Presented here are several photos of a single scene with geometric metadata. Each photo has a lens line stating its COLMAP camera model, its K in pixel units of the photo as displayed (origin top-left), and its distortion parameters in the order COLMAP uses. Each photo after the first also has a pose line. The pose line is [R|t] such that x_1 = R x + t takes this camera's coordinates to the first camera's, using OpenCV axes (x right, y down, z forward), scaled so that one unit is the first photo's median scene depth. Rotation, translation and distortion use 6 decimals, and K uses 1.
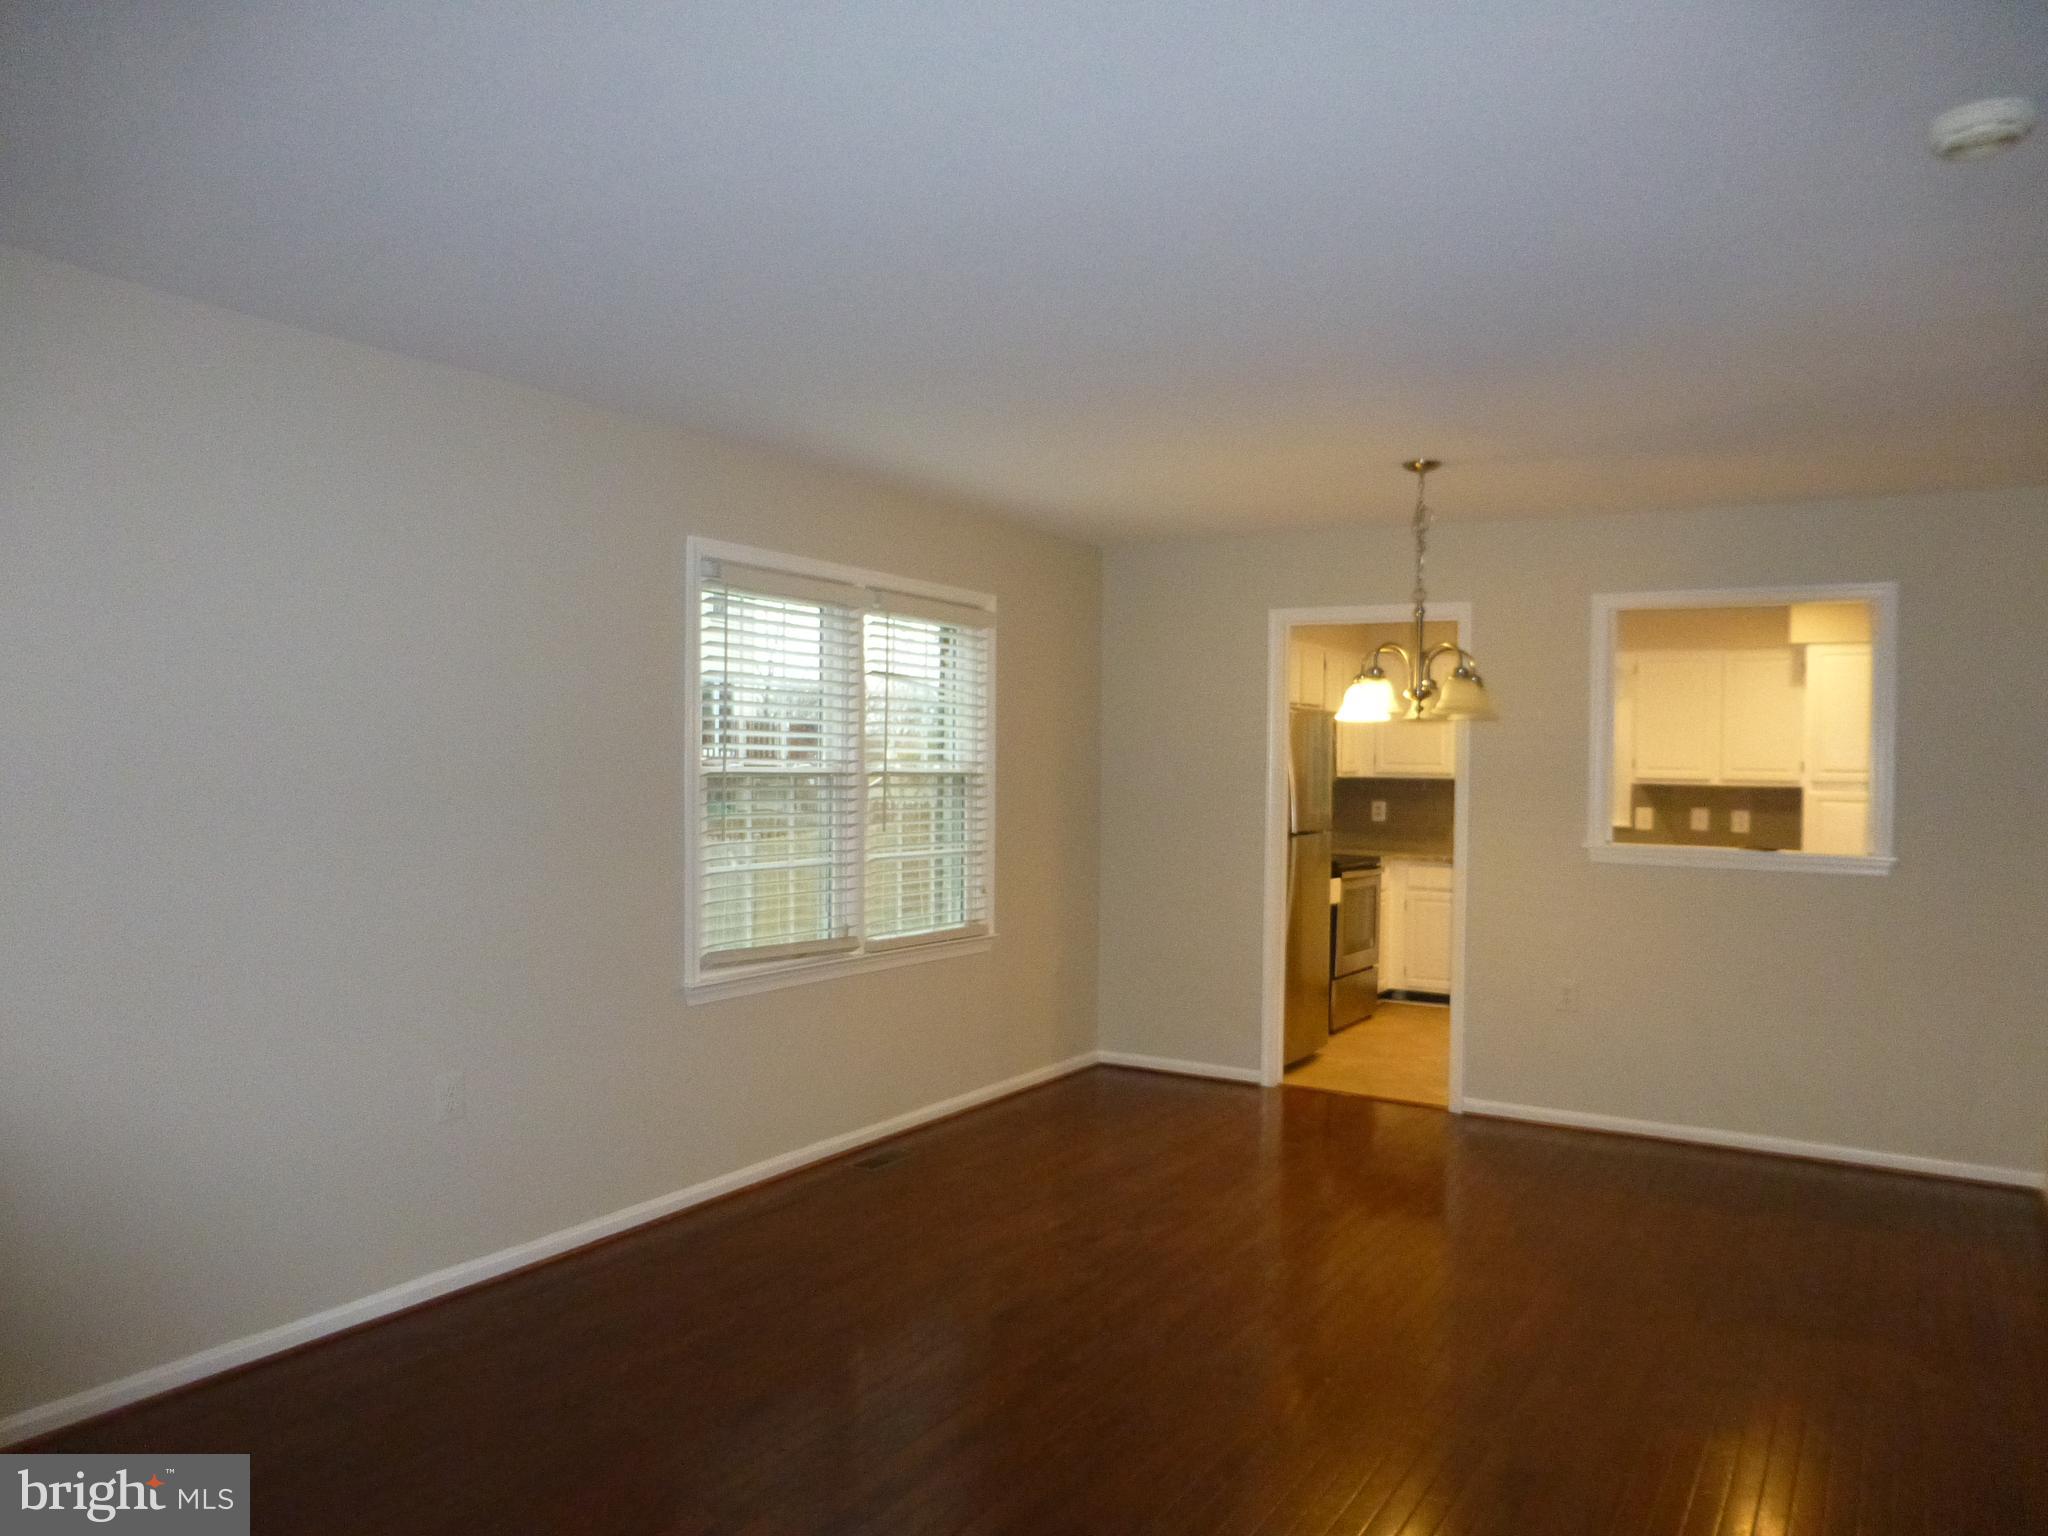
lens RADIAL K [[1436.6, 0, 1024.0], [0, 1436.6, 768.0], [0, 0, 1]] dist [-0.007005, 0.000756]
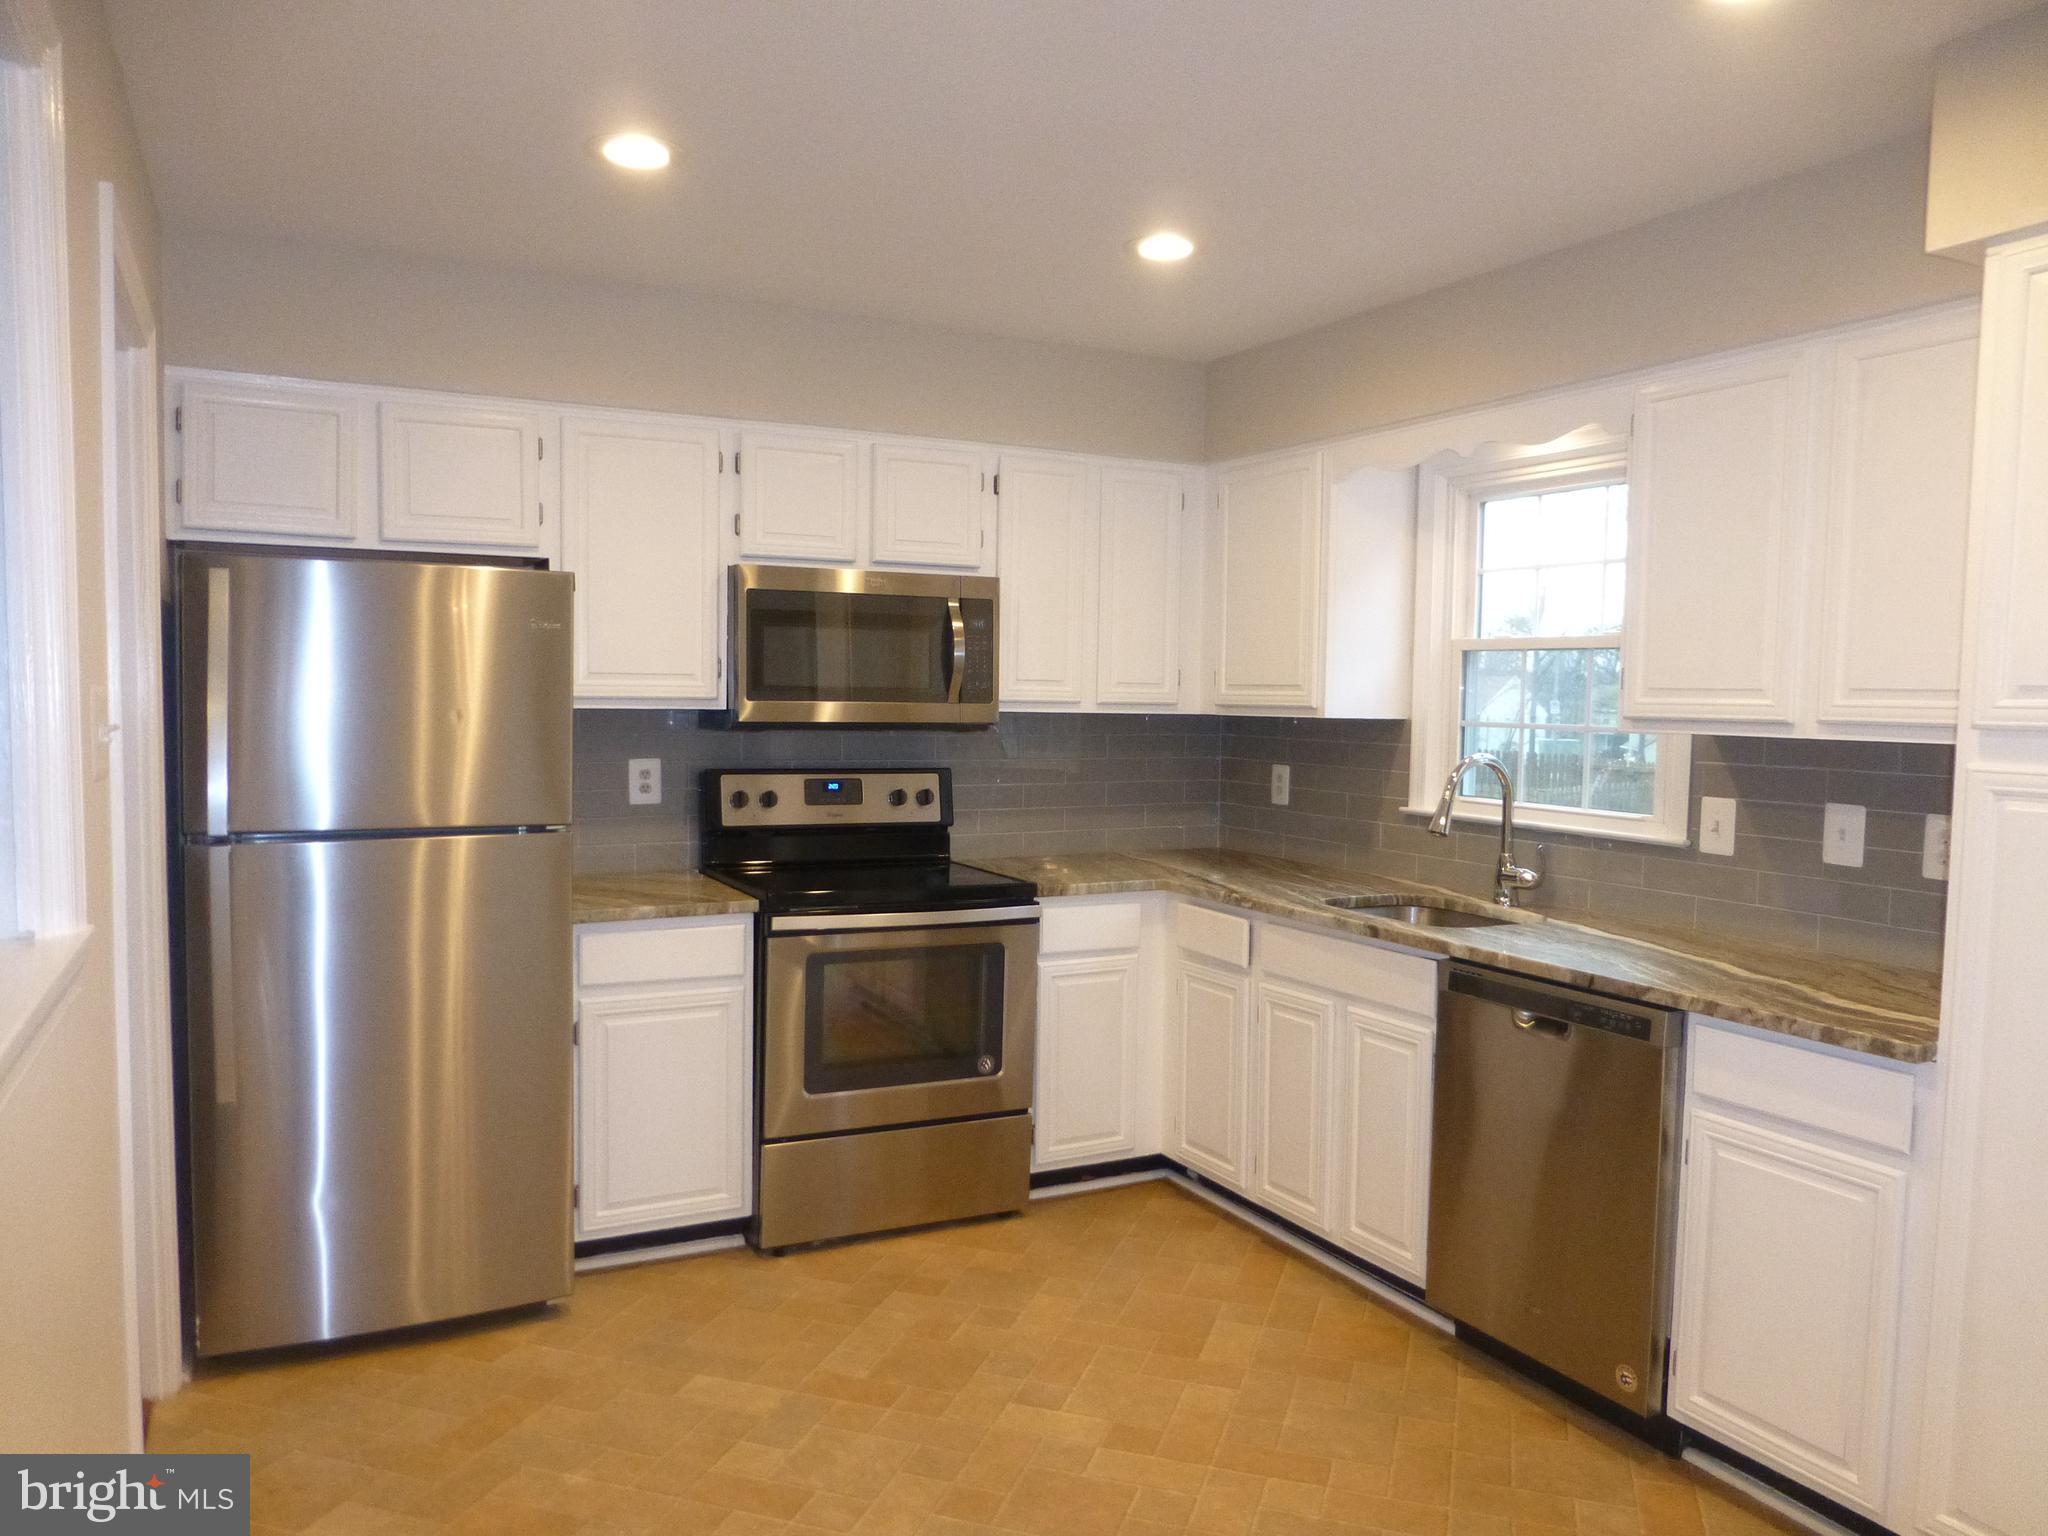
lens RADIAL K [[1436.6, 0, 1024.0], [0, 1436.6, 768.0], [0, 0, 1]] dist [-0.007005, 0.000756]
pose [[0.853888, 0.022194, -0.519983, 0.810133], [0.001574, 0.998976, 0.045224, 0.007680], [0.520454, -0.039435, 0.852979, 1.039547]]
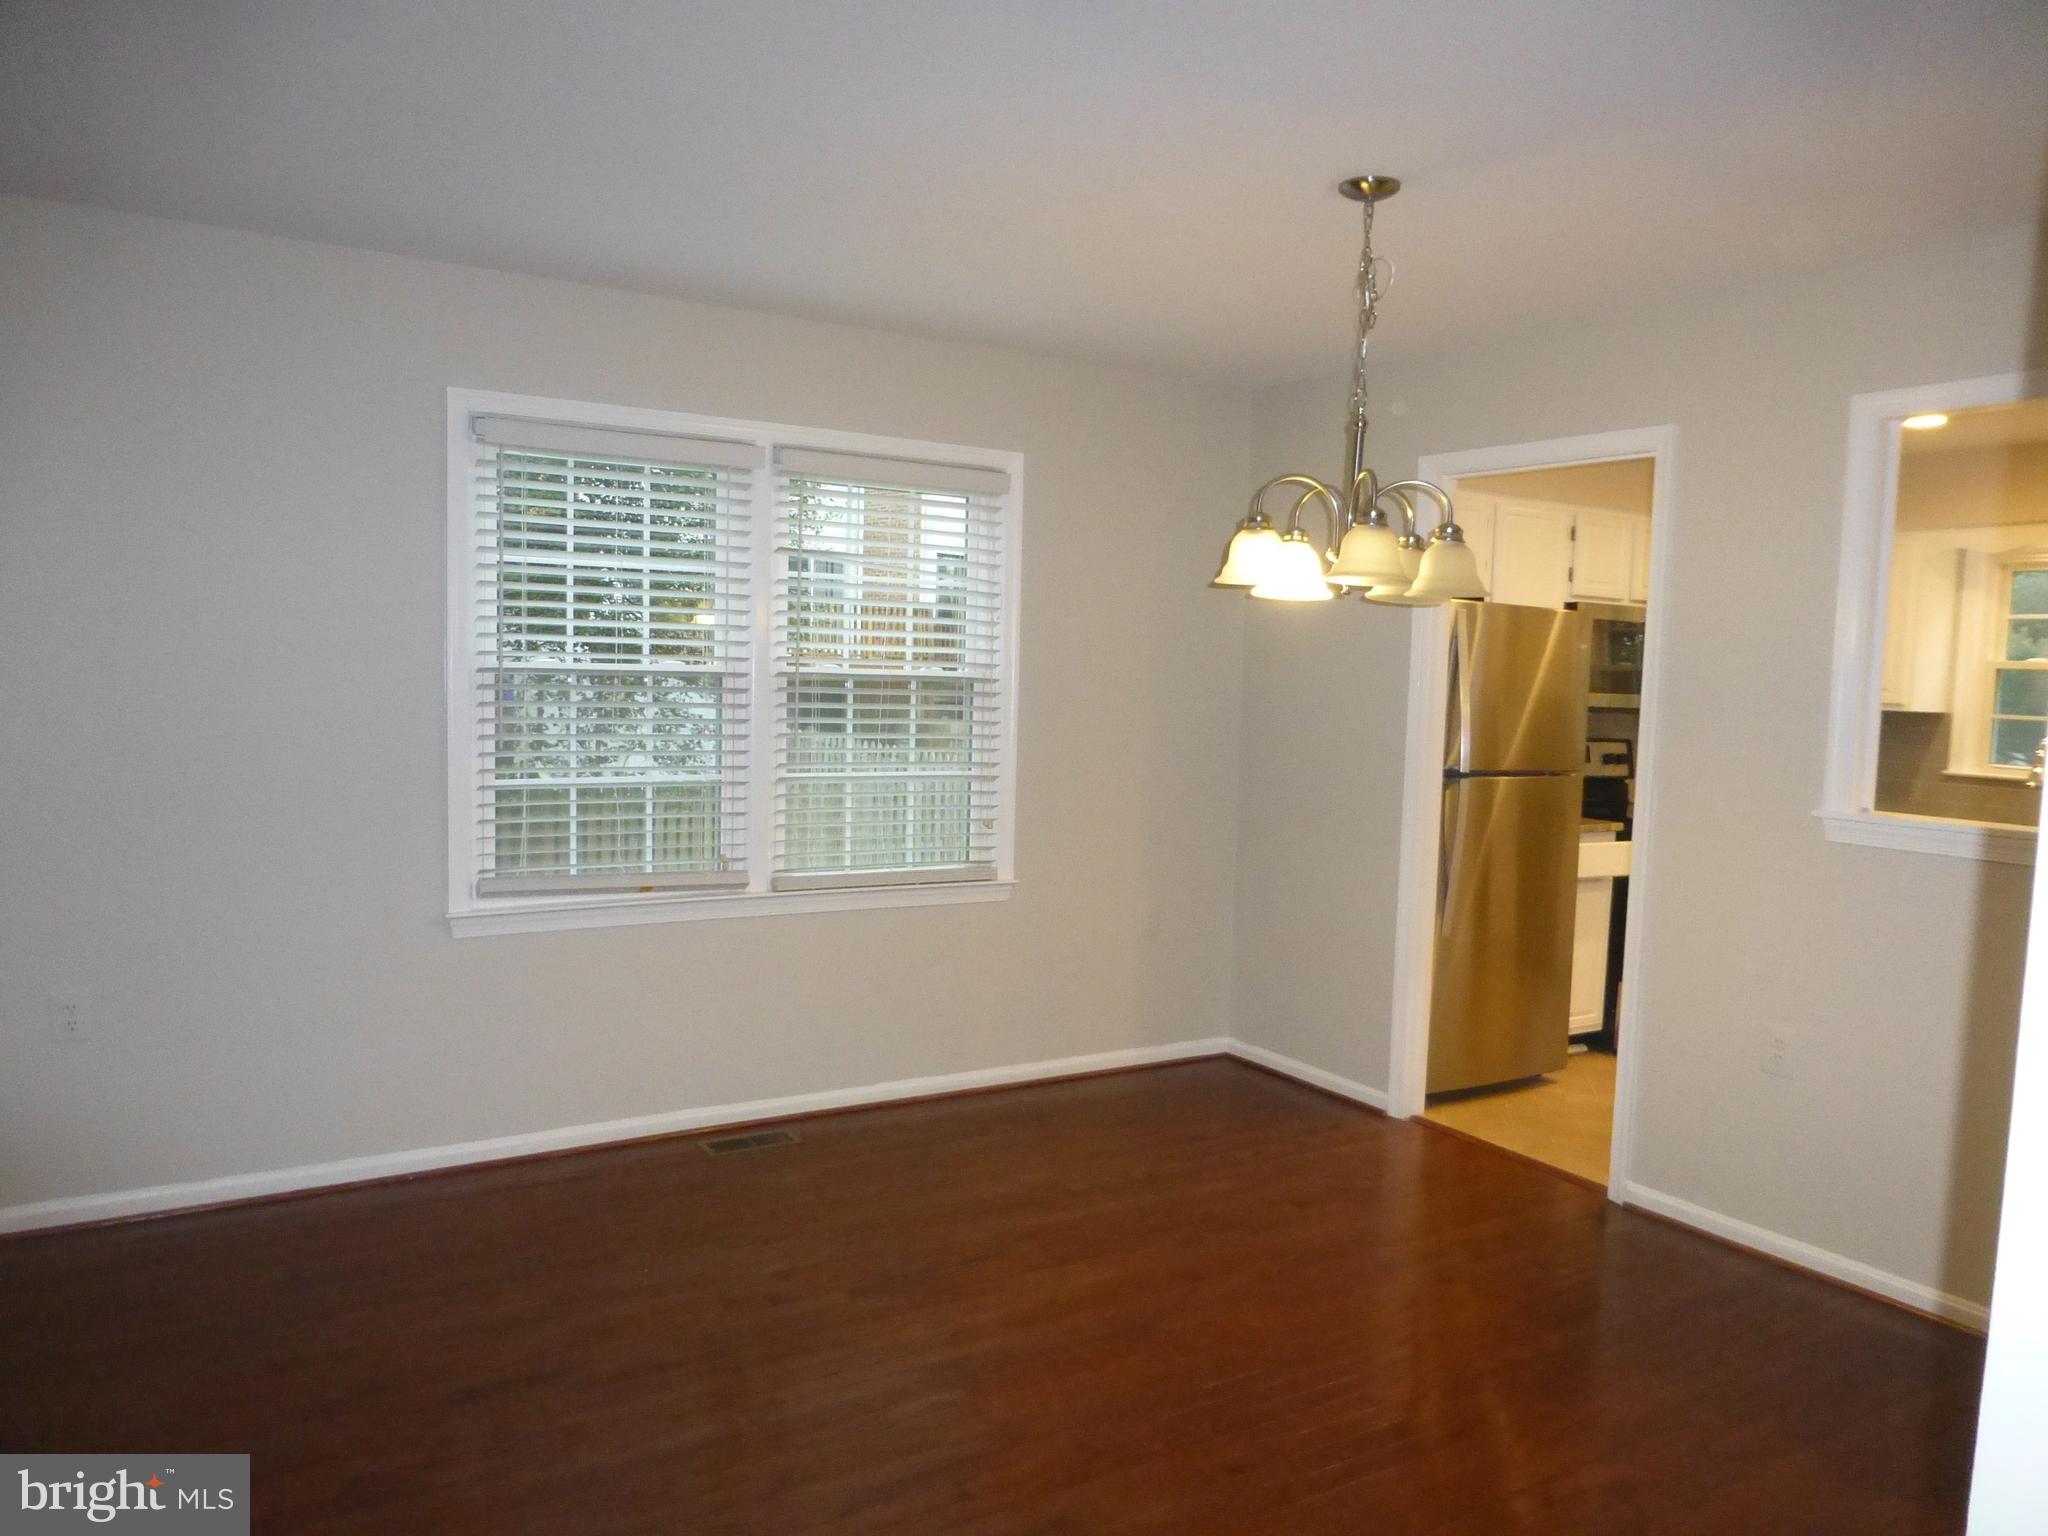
lens RADIAL K [[1436.6, 0, 1024.0], [0, 1436.6, 768.0], [0, 0, 1]] dist [-0.007005, 0.000756]
pose [[0.895201, 0.045337, -0.443350, 0.341736], [-0.019216, 0.997814, 0.063235, 0.002261], [0.445248, -0.048089, 0.894115, 0.291774]]
